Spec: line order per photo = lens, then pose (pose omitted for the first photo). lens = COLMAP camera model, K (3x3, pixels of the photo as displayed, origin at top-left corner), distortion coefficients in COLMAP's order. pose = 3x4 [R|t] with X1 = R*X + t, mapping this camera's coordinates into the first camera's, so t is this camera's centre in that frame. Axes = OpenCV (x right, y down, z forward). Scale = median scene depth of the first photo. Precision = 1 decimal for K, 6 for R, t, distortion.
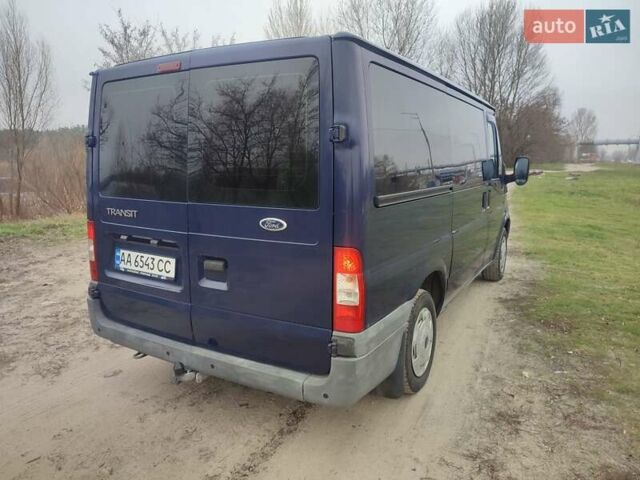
lens RADIAL K [[476.9, 0, 320.0], [0, 476.9, 240.0], [0, 0, 1]] dist [0.023265, -0.006430]
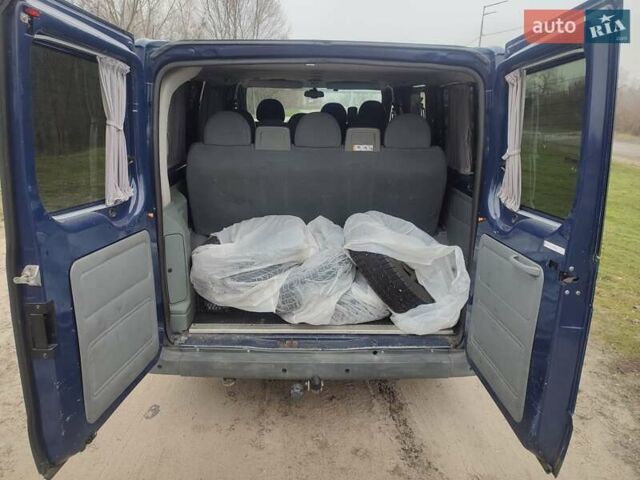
lens RADIAL K [[476.9, 0, 320.0], [0, 476.9, 240.0], [0, 0, 1]] dist [0.023265, -0.006430]
pose [[0.843065, -0.133942, 0.520866, -0.697840], [0.069627, 0.987523, 0.141247, -0.139262], [-0.533286, -0.082814, 0.841872, 0.195320]]
